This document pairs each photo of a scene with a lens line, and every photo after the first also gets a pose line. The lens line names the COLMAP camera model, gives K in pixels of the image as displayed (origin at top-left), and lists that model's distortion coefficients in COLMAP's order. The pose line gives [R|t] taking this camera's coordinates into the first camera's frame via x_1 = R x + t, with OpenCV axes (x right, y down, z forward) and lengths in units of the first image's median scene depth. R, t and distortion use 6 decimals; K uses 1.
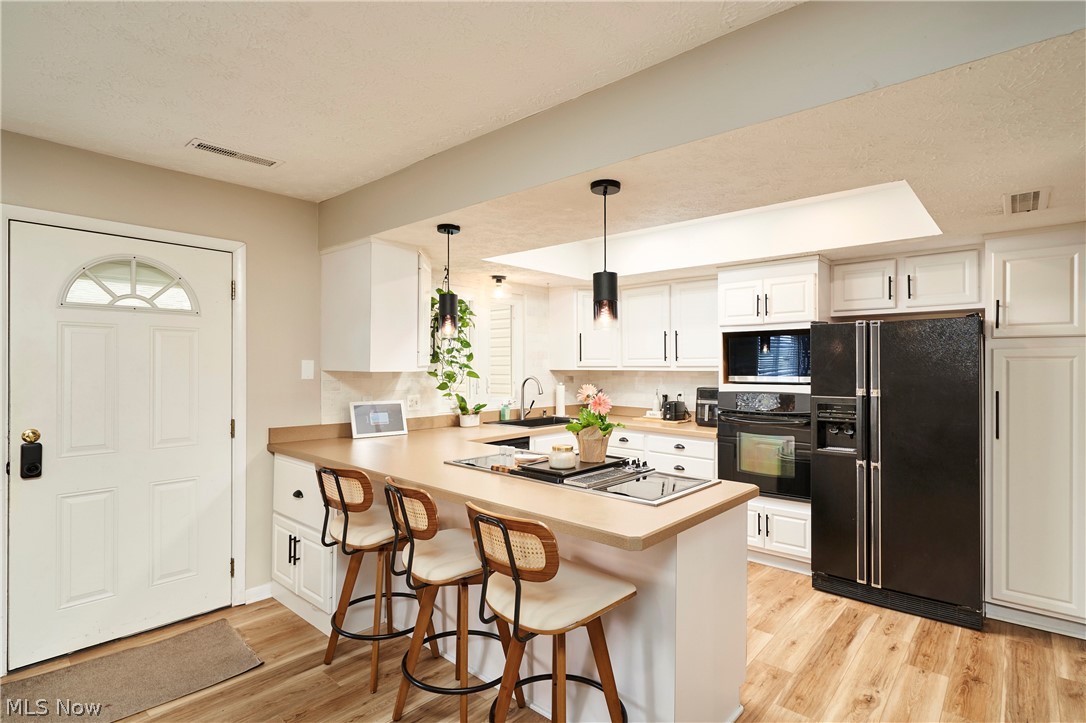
lens RADIAL K [[541.5, 0, 543.0], [0, 541.5, 361.5], [0, 0, 1]] dist [0.000183, 0.000008]
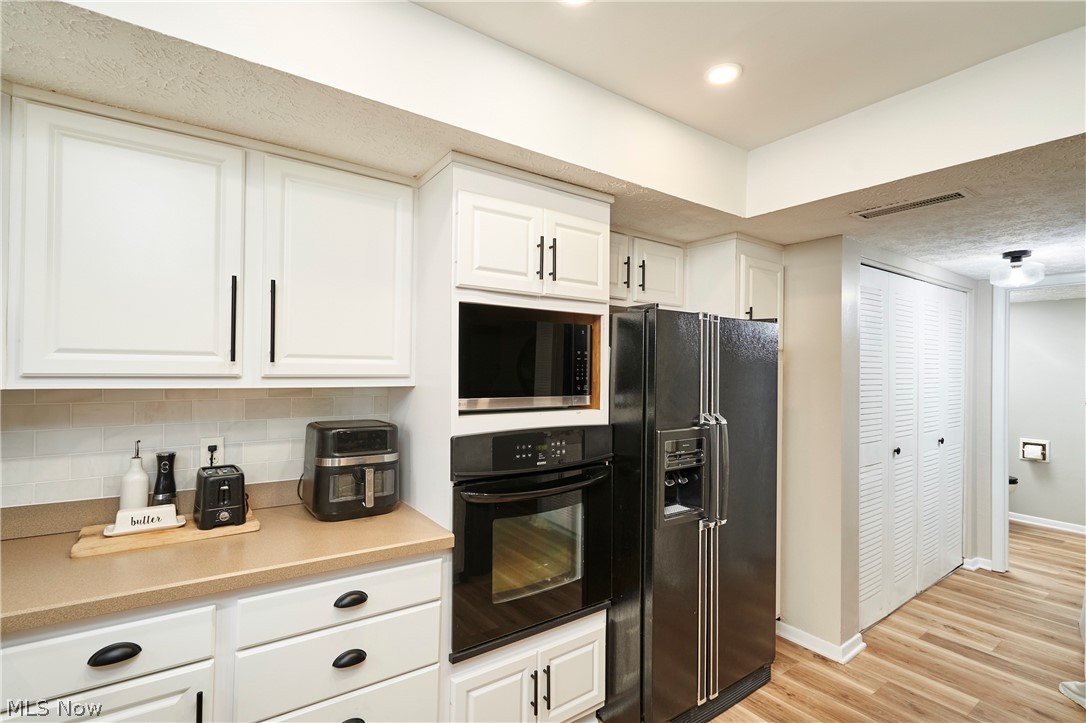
lens RADIAL K [[494.6, 0, 543.0], [0, 494.6, 361.5], [0, 0, 1]] dist [-0.001074, -0.000060]
pose [[0.232207, 0.017665, 0.972506, -0.044078], [-0.021814, 0.999678, -0.012950, -0.000937], [-0.972422, -0.018207, 0.232517, 0.812616]]
